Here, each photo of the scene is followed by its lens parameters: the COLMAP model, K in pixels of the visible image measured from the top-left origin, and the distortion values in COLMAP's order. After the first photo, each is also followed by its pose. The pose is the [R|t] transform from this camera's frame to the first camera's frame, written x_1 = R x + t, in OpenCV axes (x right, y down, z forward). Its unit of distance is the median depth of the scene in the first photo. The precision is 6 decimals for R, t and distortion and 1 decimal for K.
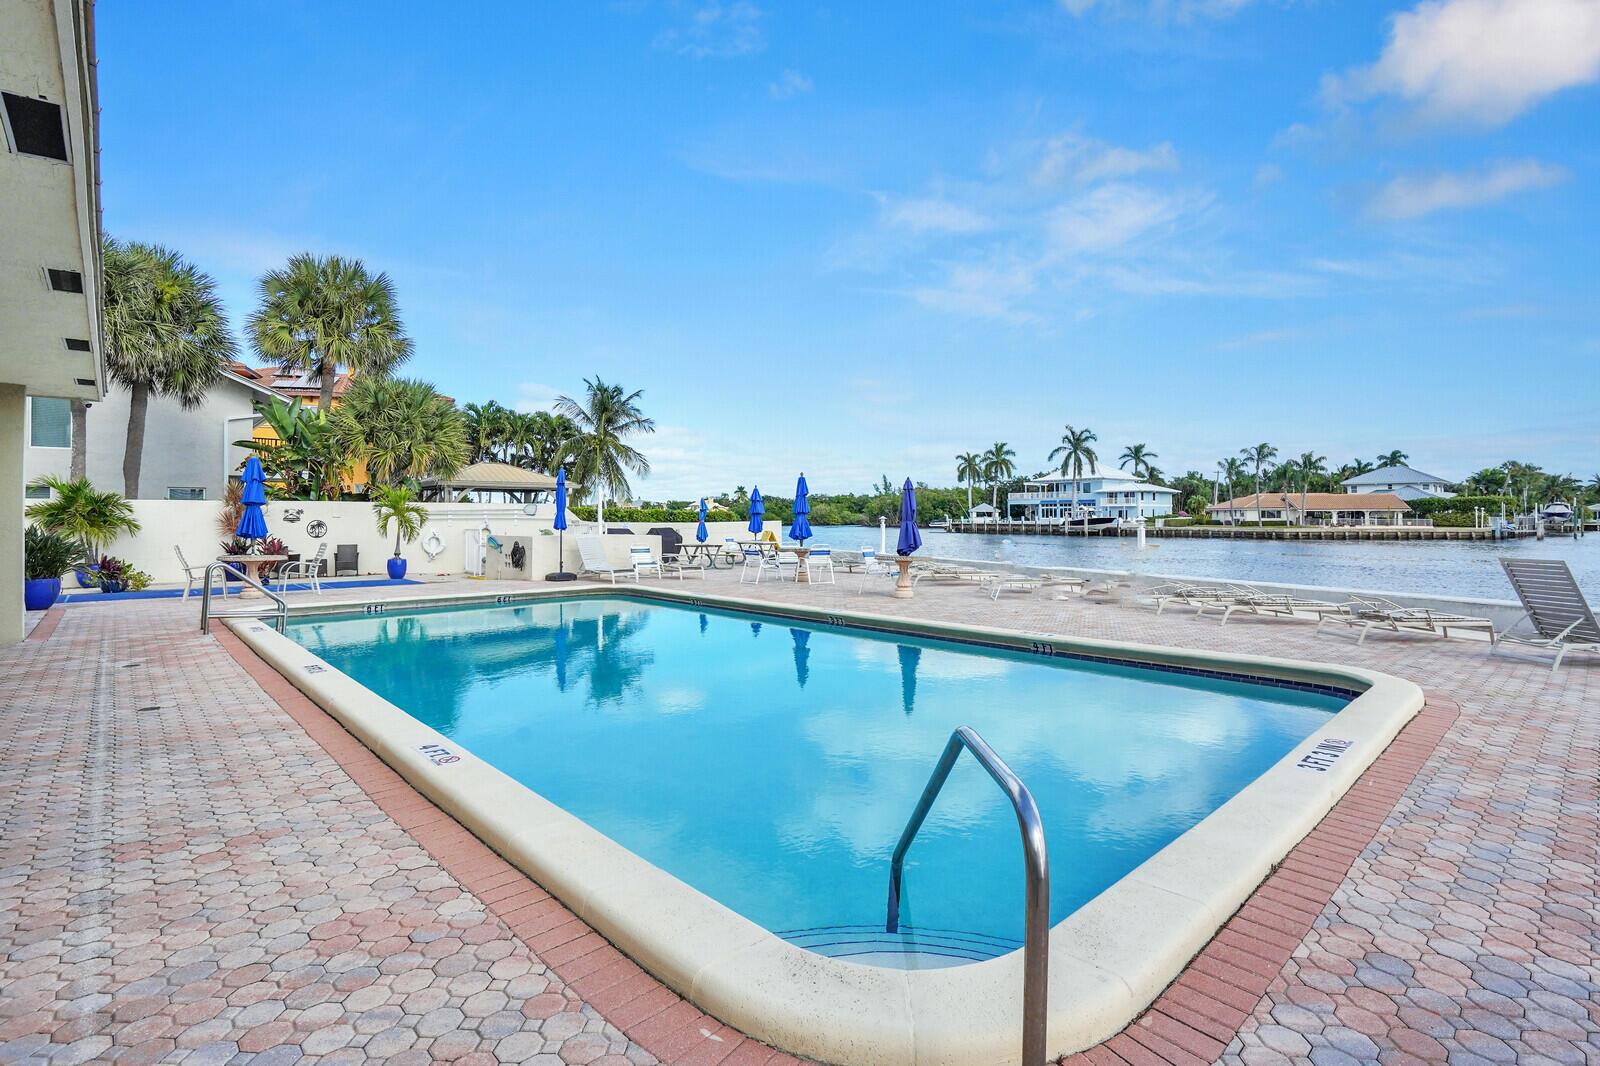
lens RADIAL K [[738.6, 0, 808.6], [0, 738.6, 525.7], [0, 0, 1]] dist [-0.012544, -0.000243]
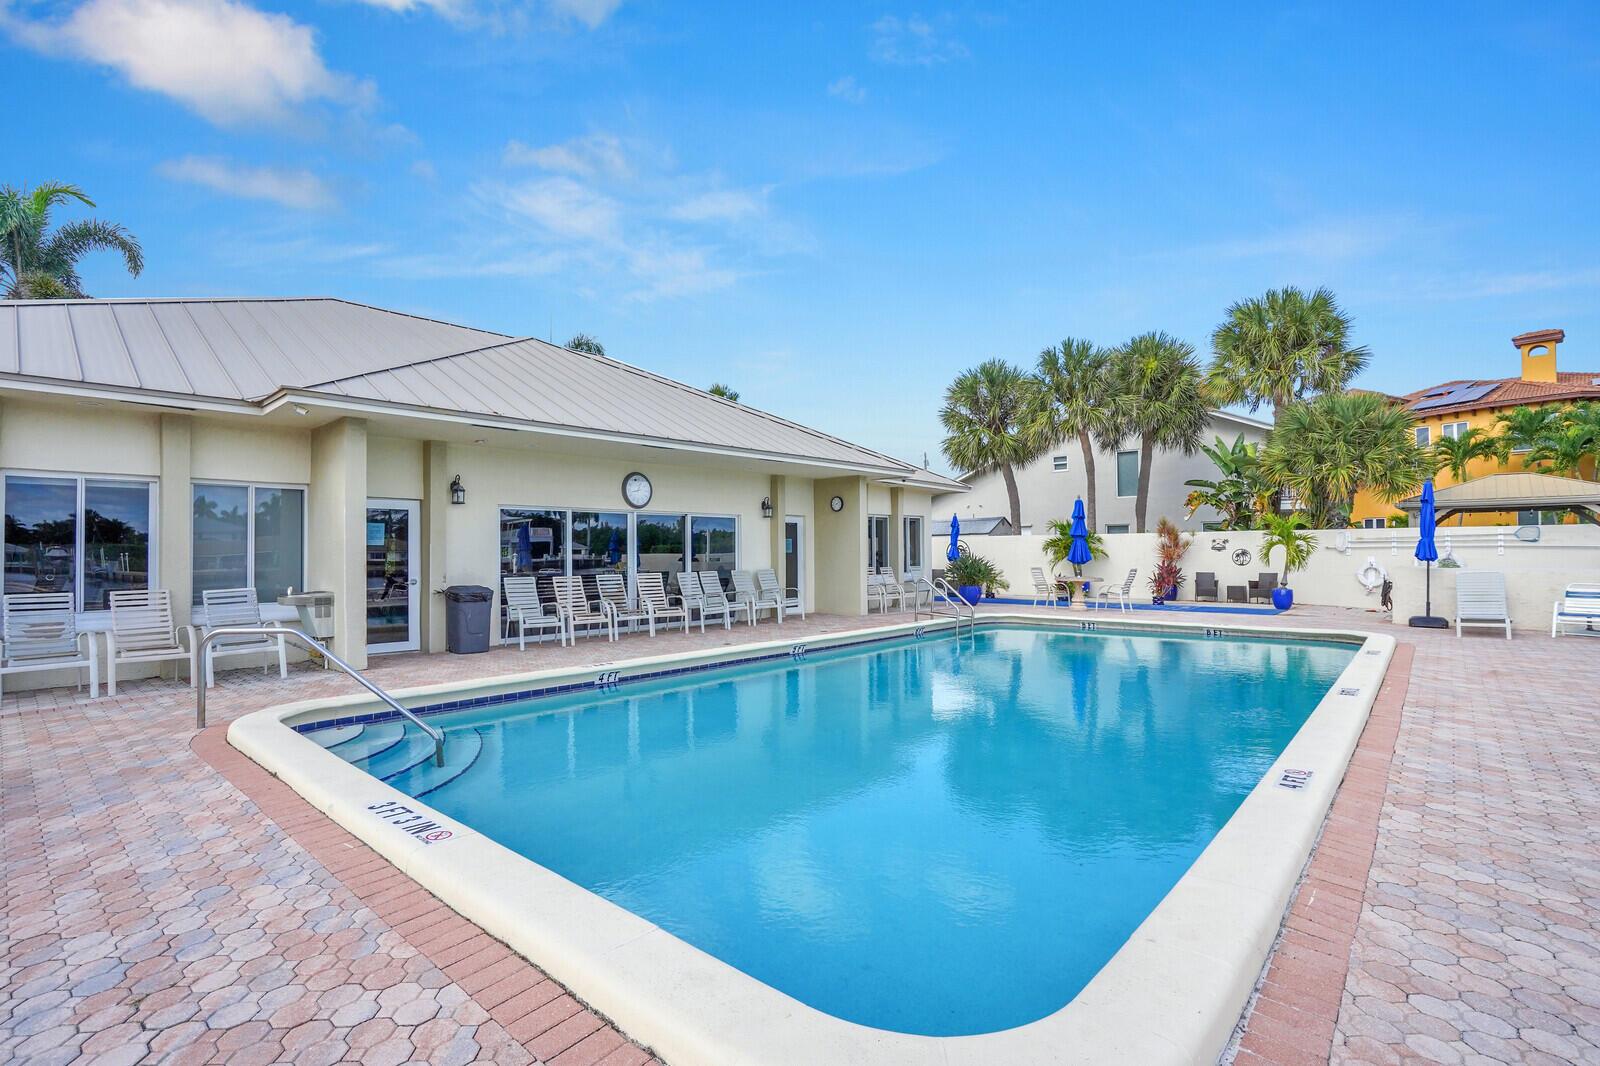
lens RADIAL K [[738.6, 0, 808.5], [0, 738.6, 542.6], [0, 0, 1]] dist [-0.012544, -0.000243]
pose [[0.106438, -0.012111, -0.994246, 0.327321], [-0.004004, 0.999912, -0.012609, -0.000678], [0.994311, 0.005323, 0.106381, 0.278763]]
